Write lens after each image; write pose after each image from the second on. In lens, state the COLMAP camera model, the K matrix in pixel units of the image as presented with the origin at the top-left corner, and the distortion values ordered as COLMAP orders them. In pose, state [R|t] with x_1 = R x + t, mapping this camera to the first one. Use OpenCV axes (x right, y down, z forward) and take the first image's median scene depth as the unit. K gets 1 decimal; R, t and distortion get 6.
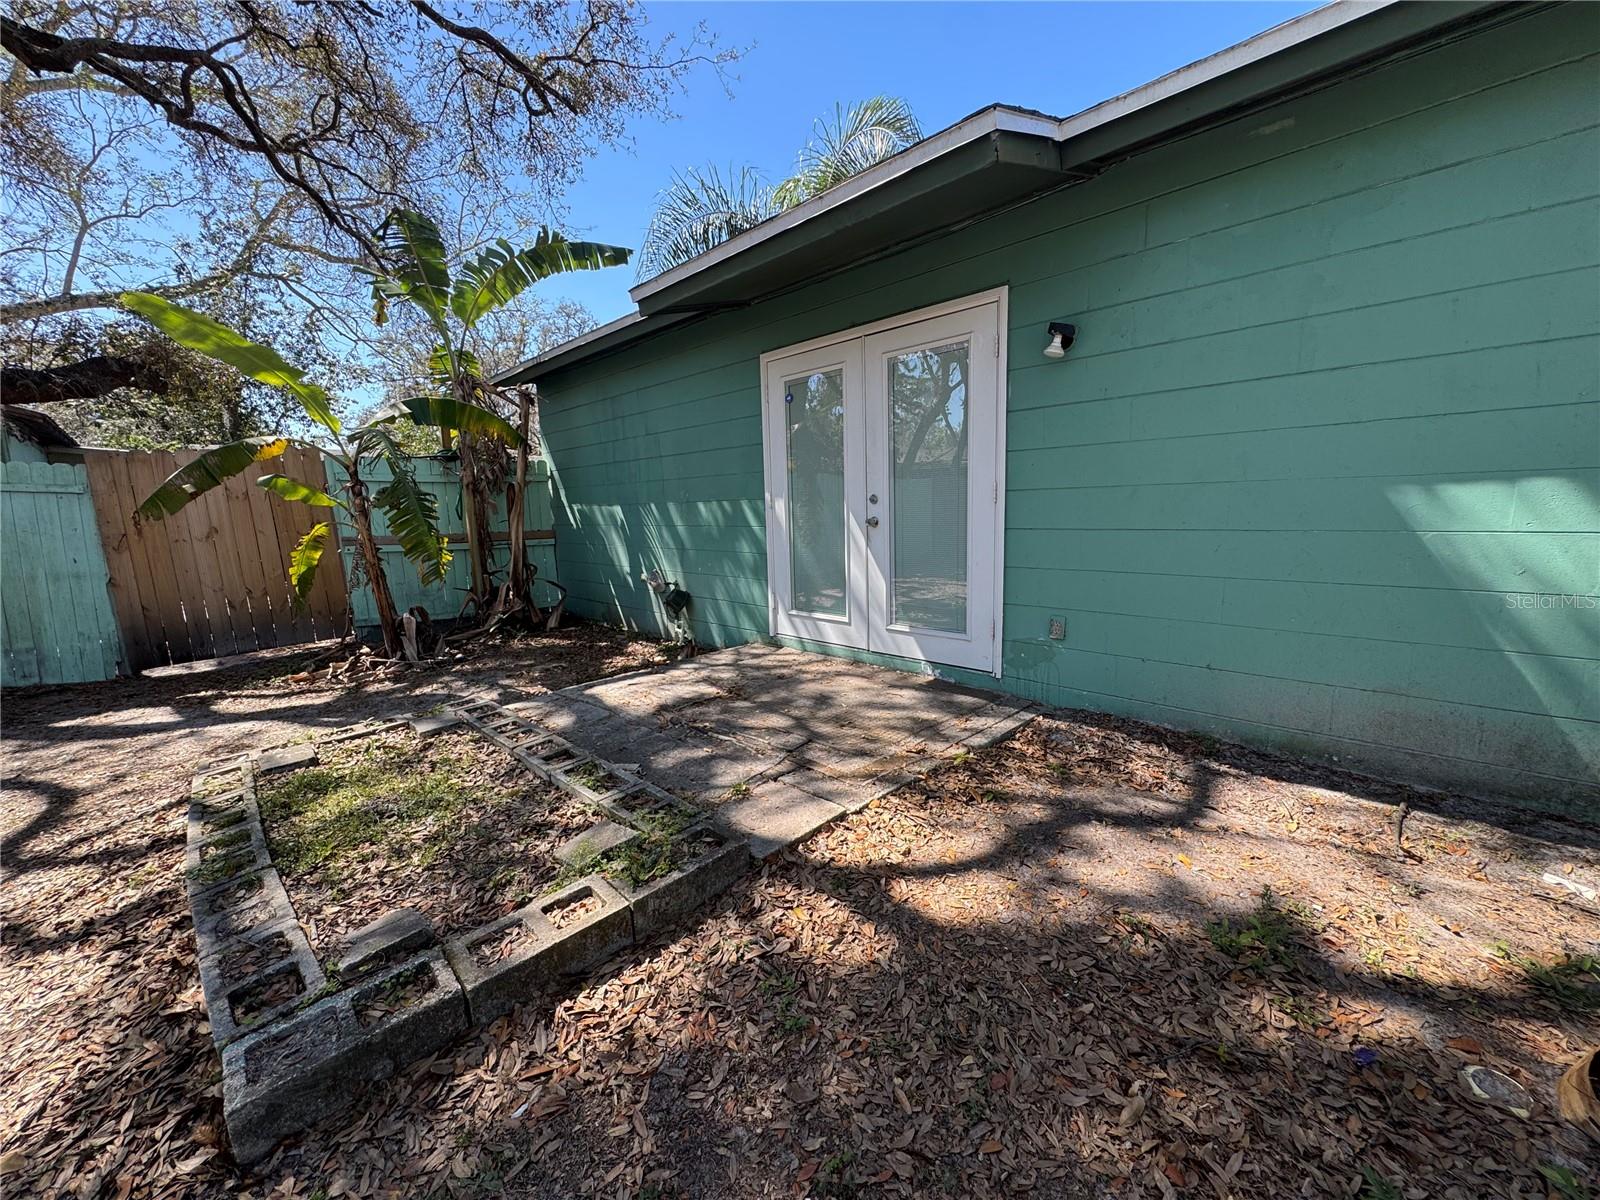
lens RADIAL K [[639.4, 0, 800.5], [0, 639.4, 596.9], [0, 0, 1]] dist [-0.002736, 0.000130]
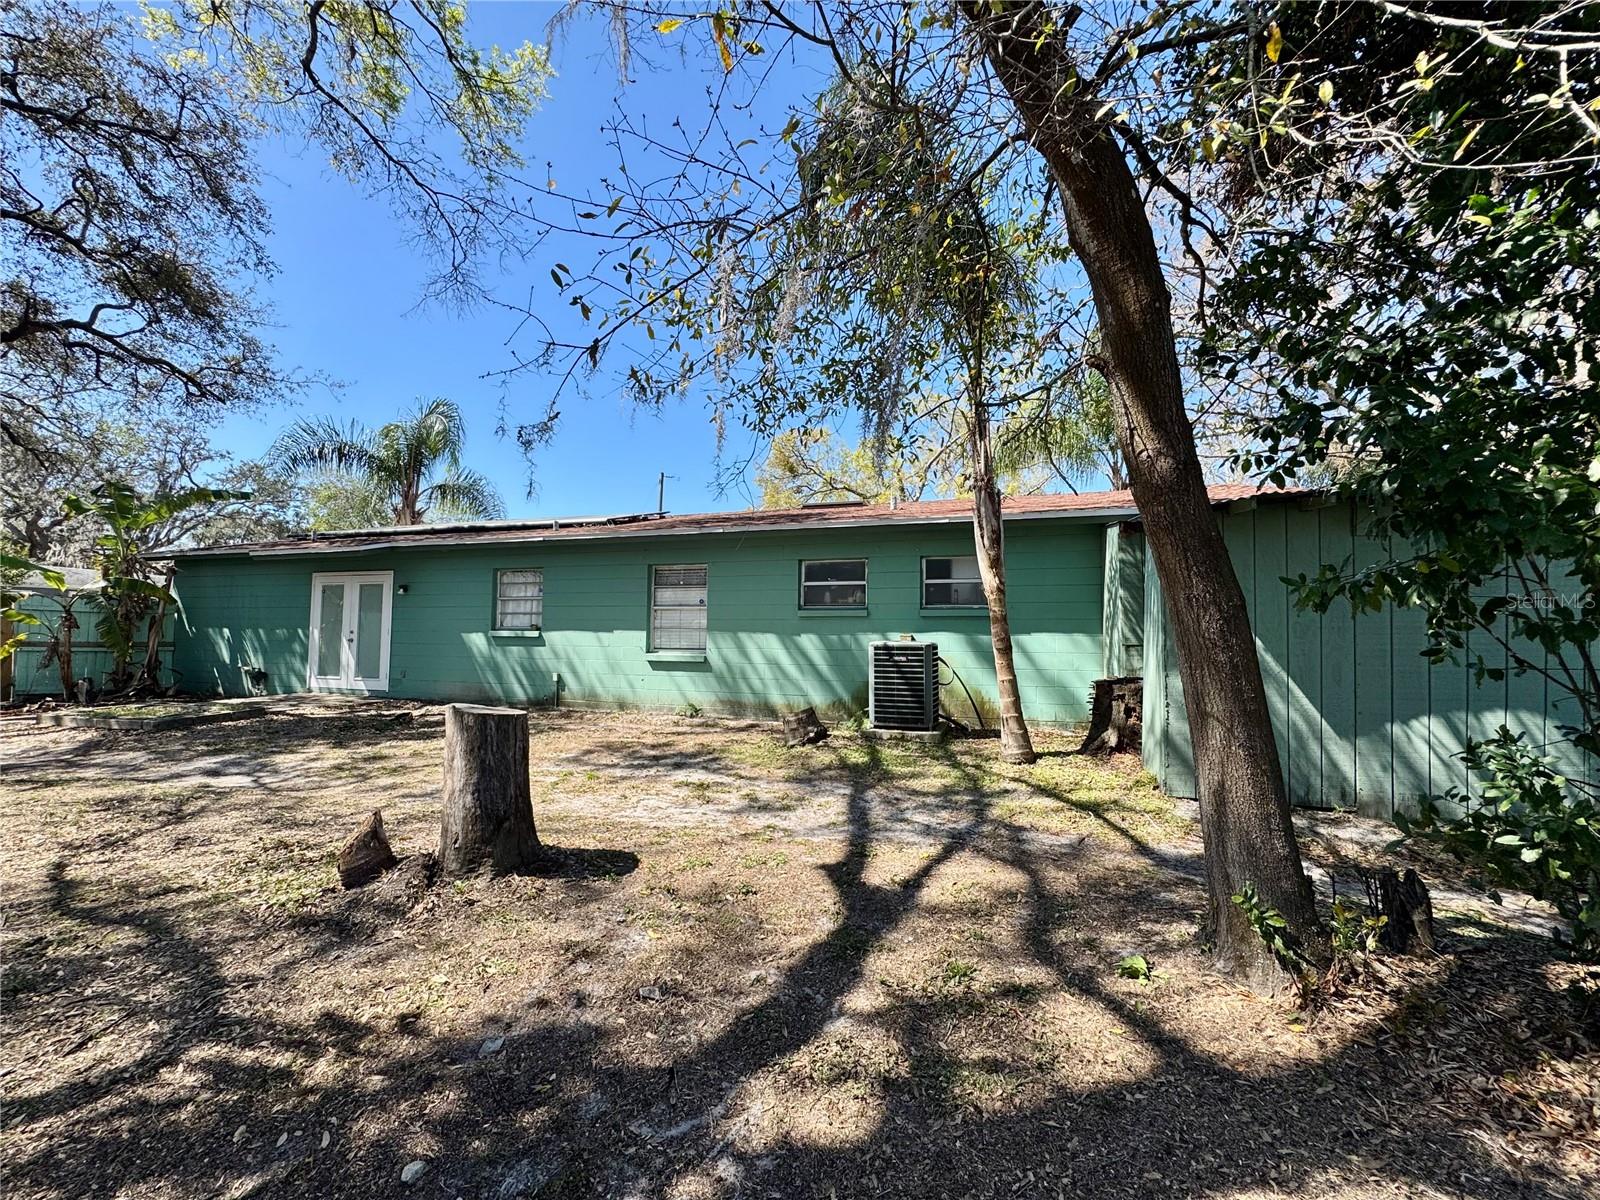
lens RADIAL K [[639.4, 0, 800.5], [0, 639.4, 596.9], [0, 0, 1]] dist [-0.002736, 0.000130]
pose [[0.881272, 0.047927, 0.470174, 0.440444], [0.033391, 0.986044, -0.163100, 0.179904], [-0.471429, 0.159435, 0.867372, -1.975431]]
